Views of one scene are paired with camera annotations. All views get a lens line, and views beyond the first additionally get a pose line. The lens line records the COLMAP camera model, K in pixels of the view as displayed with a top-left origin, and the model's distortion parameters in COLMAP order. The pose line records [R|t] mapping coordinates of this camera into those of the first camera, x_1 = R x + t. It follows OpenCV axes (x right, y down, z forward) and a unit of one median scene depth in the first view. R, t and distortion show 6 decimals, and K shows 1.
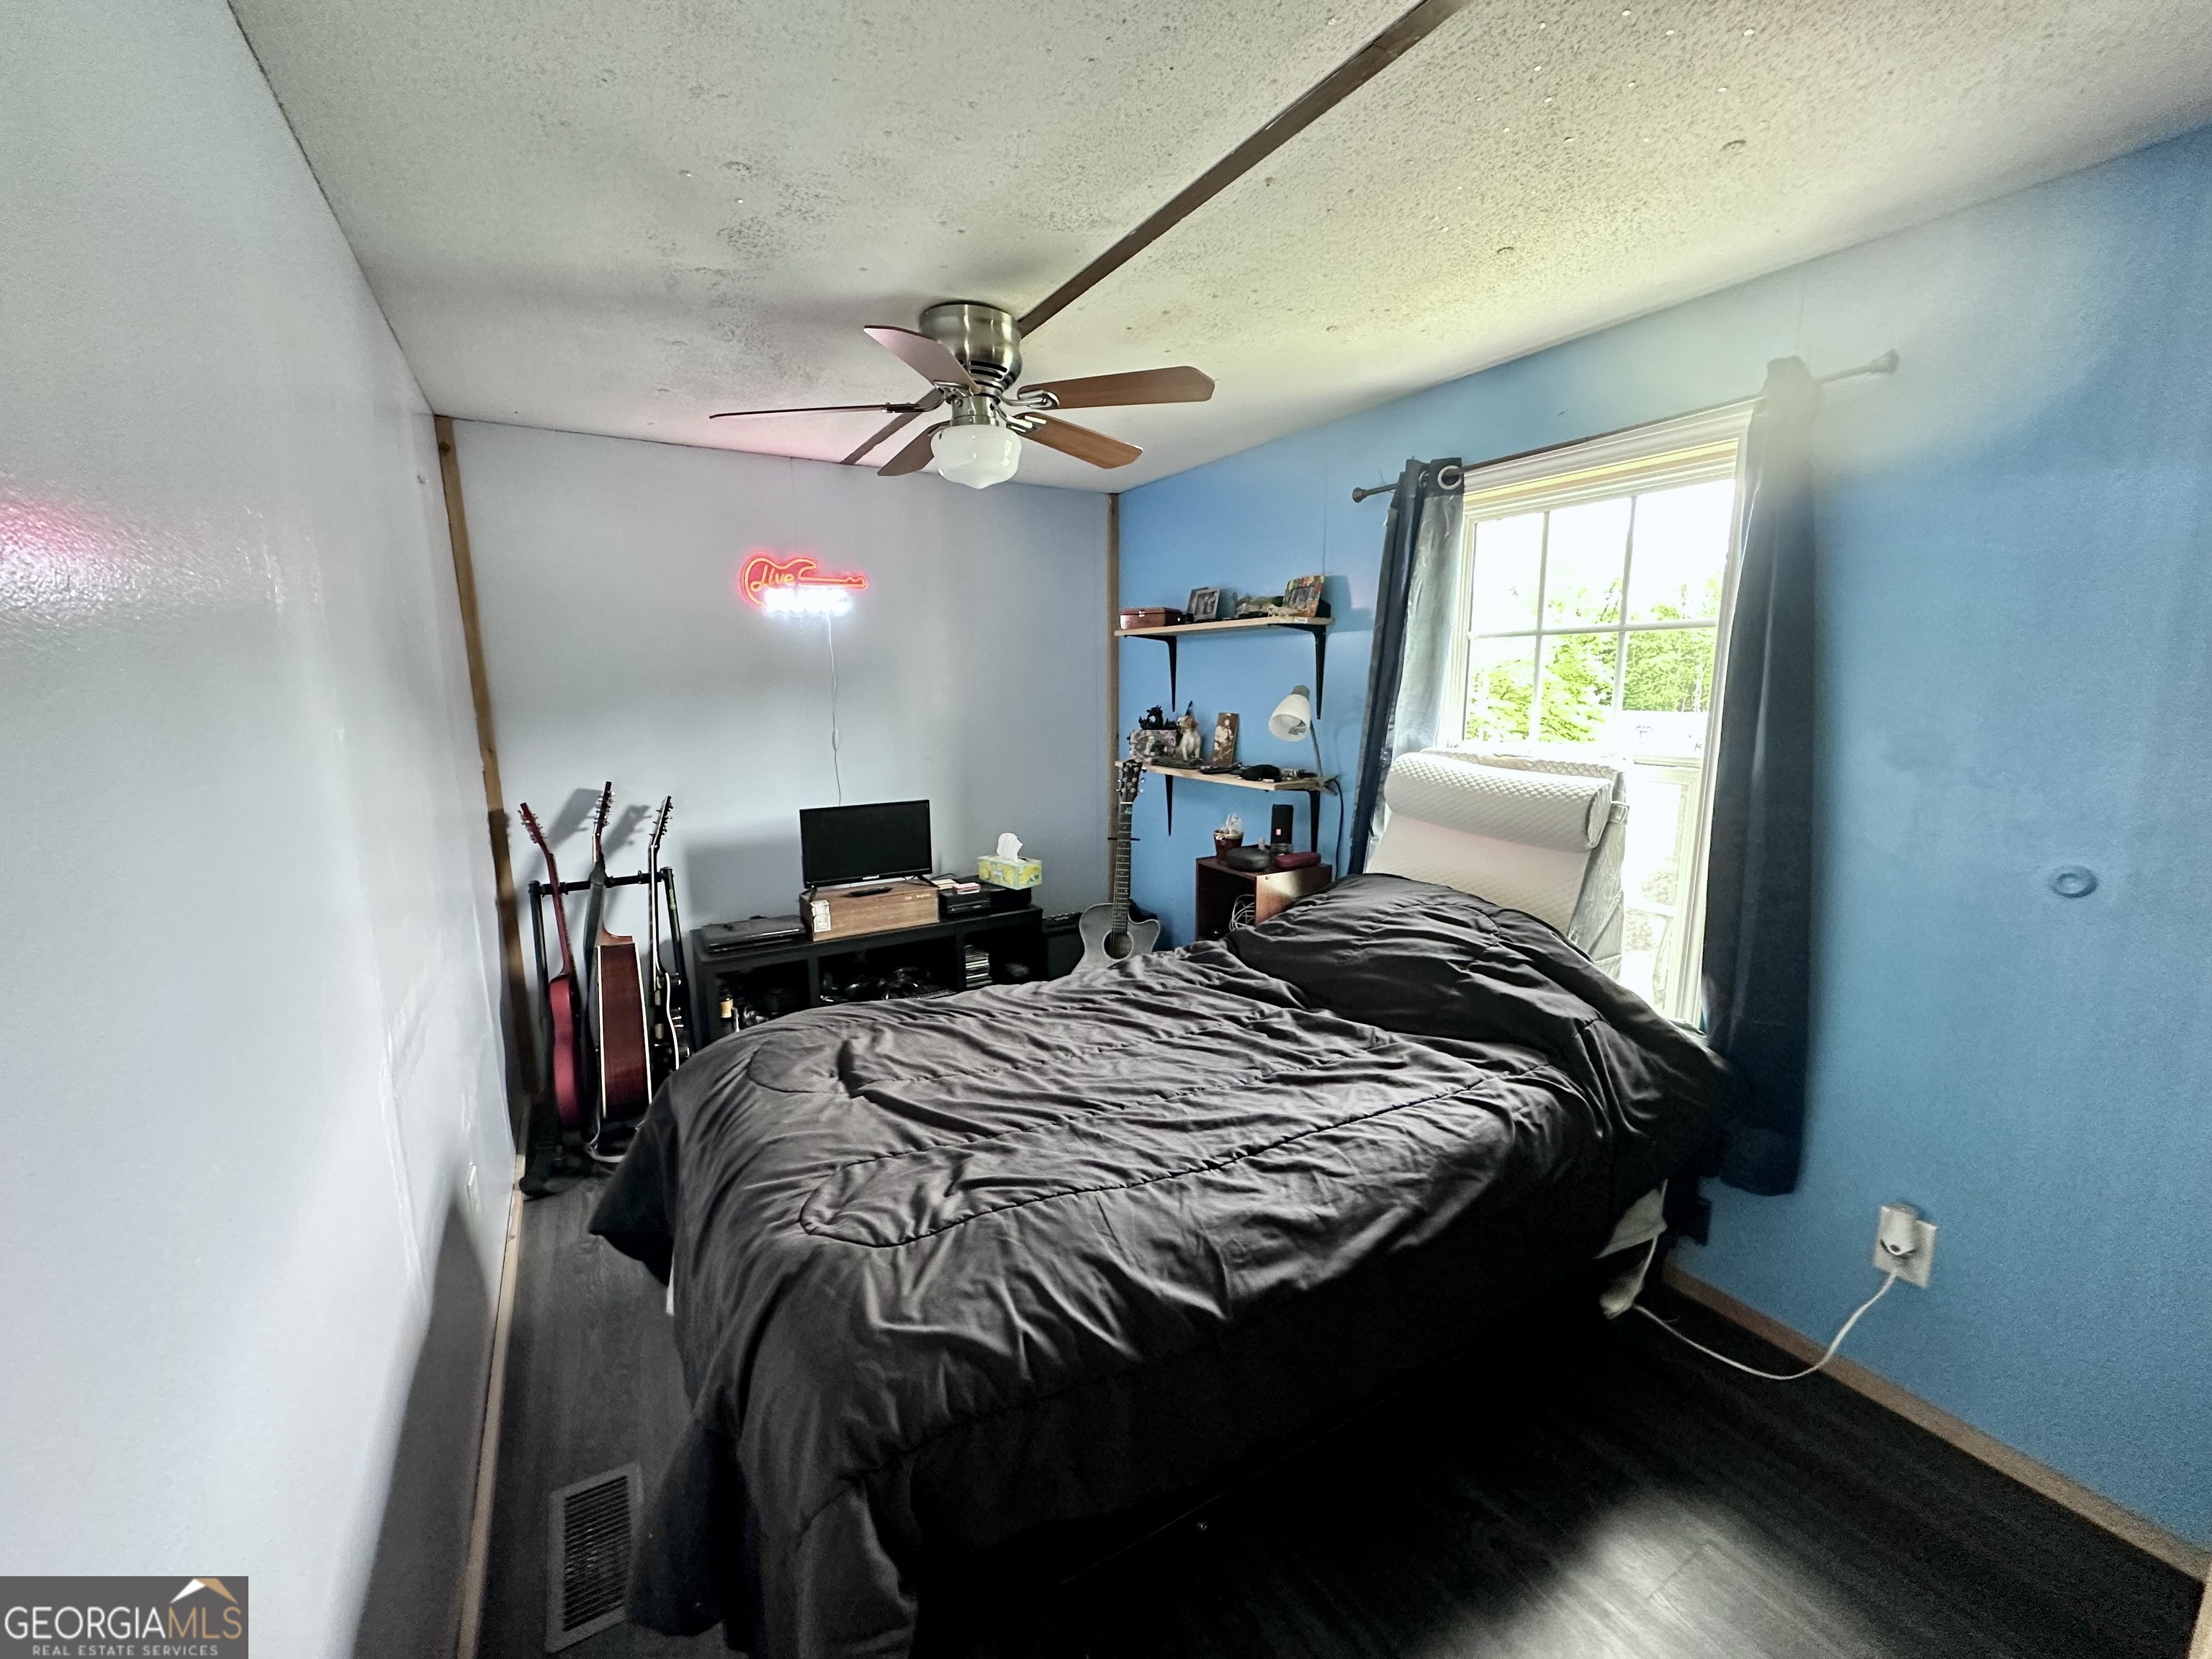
lens RADIAL K [[880.0, 0, 1102.8], [0, 880.0, 827.6], [0, 0, 1]] dist [-0.001536, 0.000607]
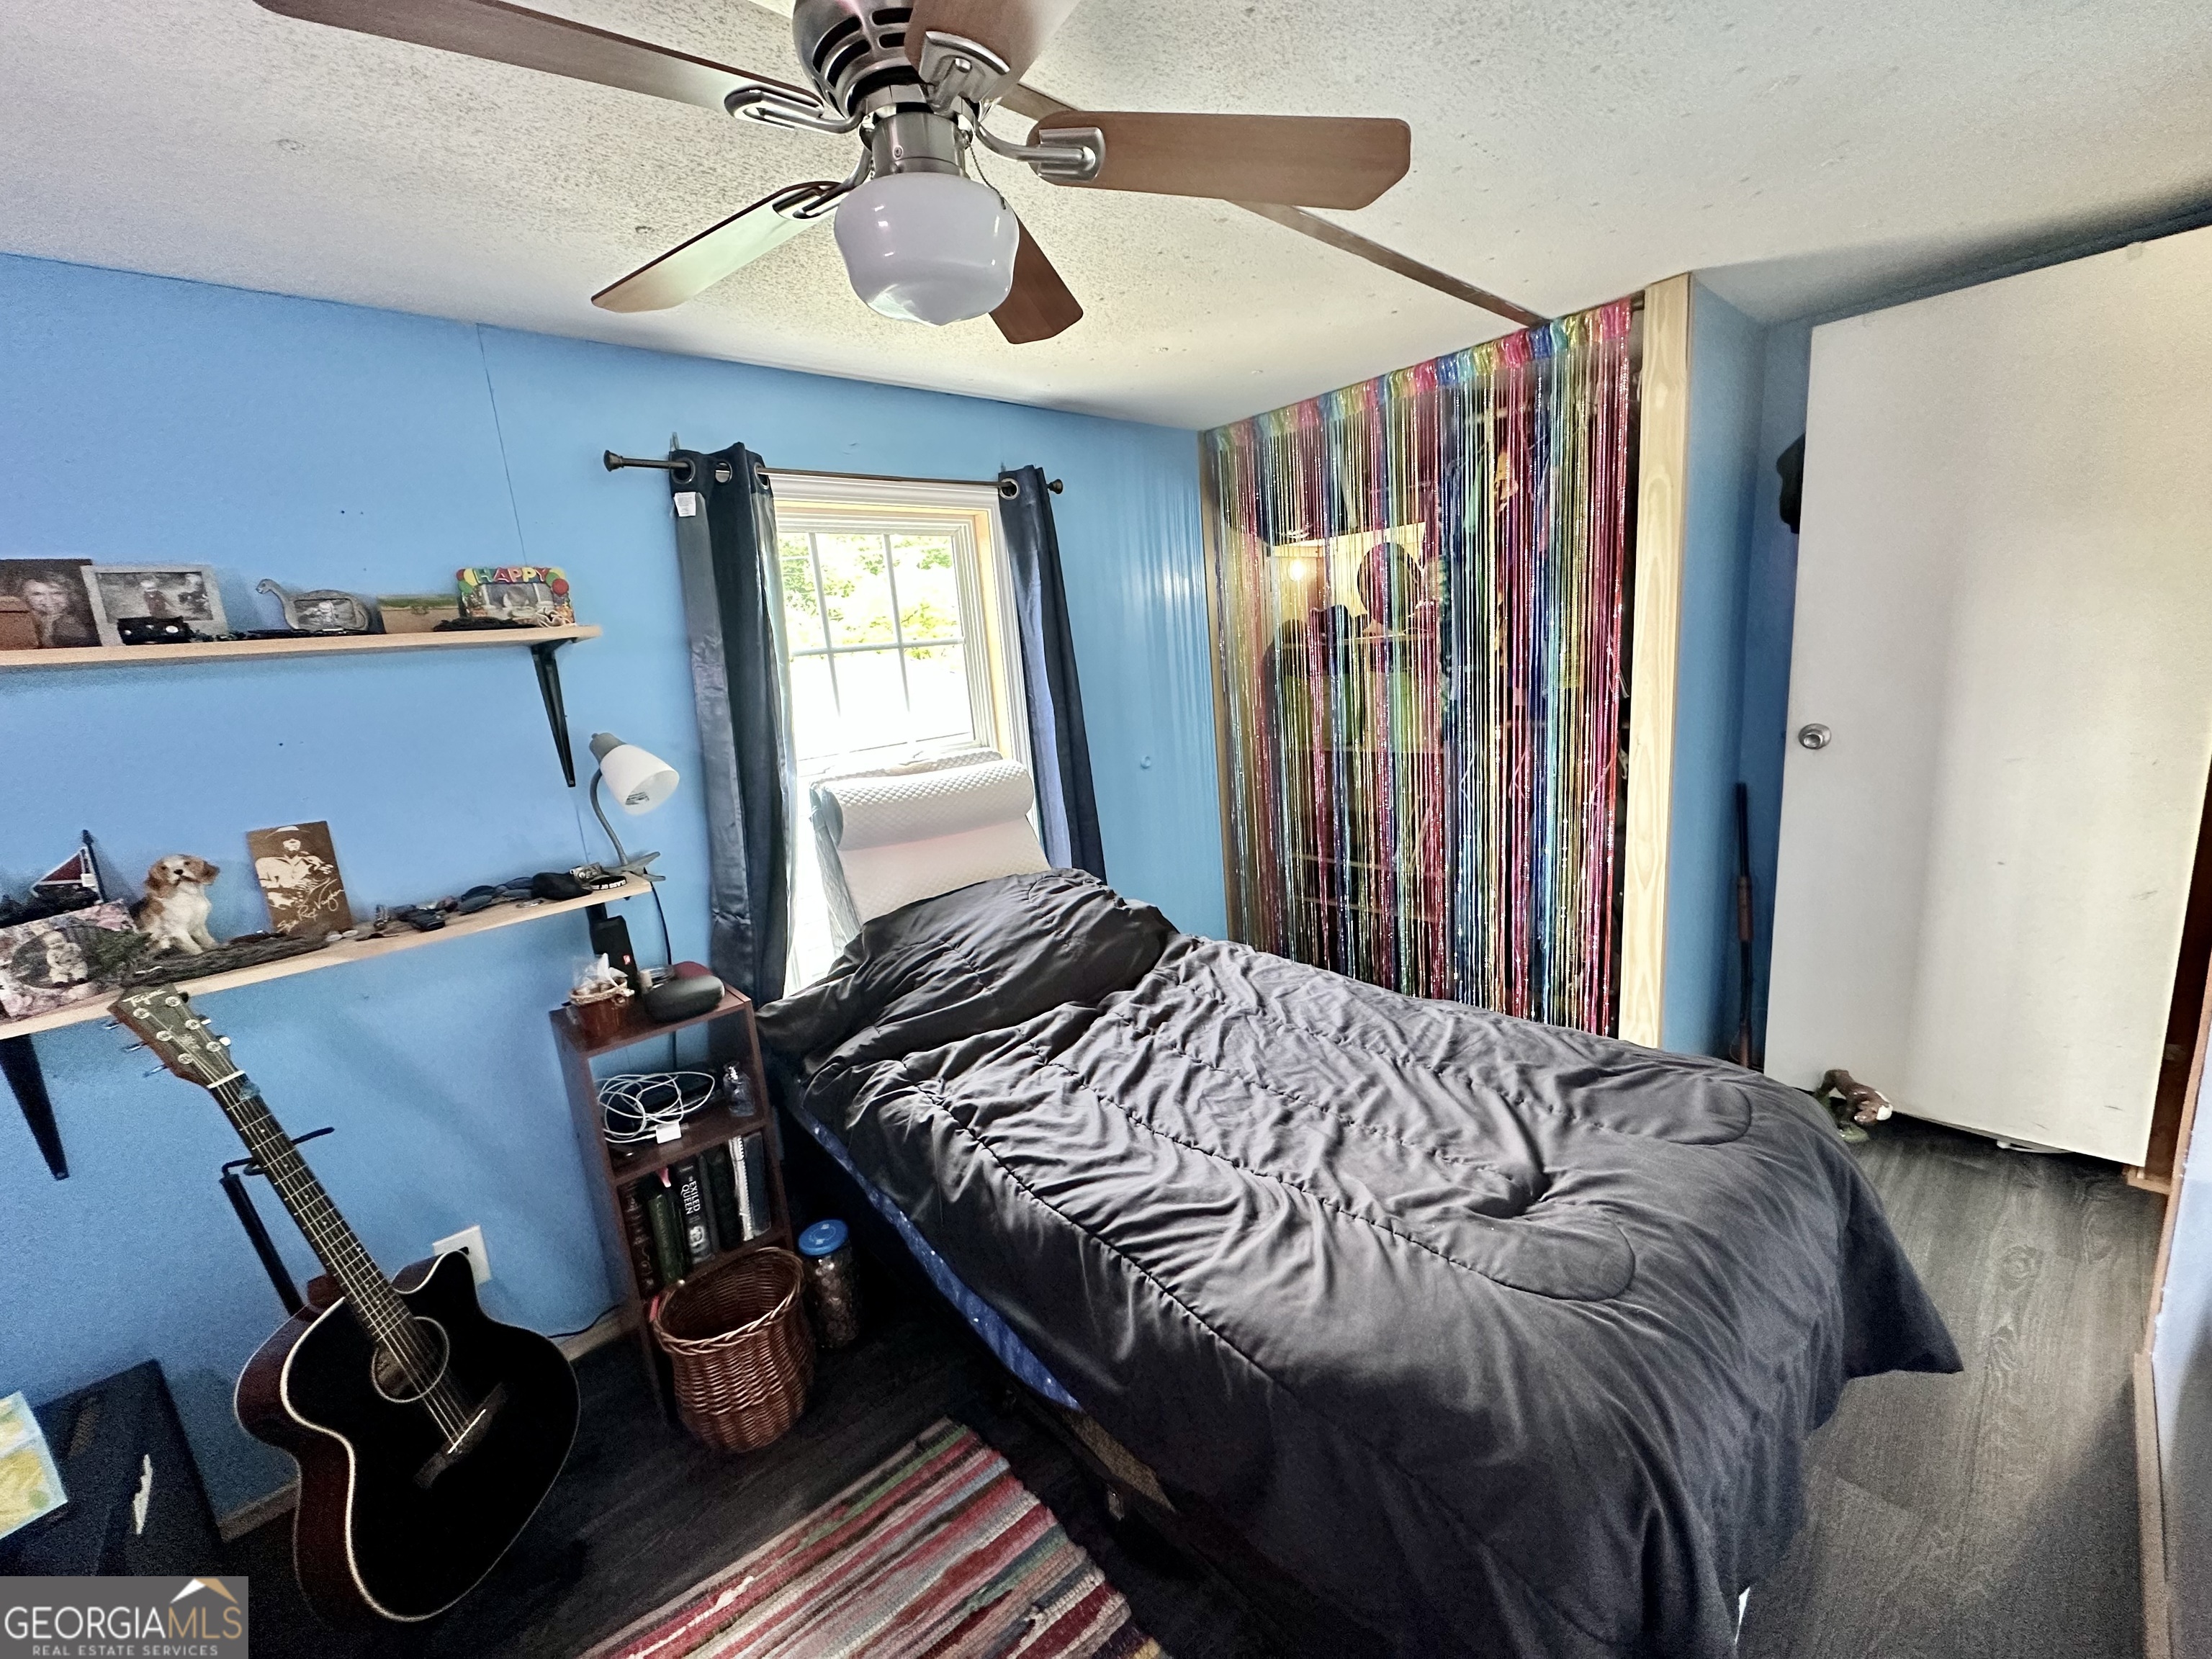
lens RADIAL K [[880.0, 0, 1102.8], [0, 880.0, 827.6], [0, 0, 1]] dist [-0.001536, 0.000607]
pose [[-0.200999, -0.170685, 0.964607, -0.667700], [0.251371, 0.942744, 0.219195, -0.196132], [-0.946790, 0.286532, -0.146585, 1.031522]]
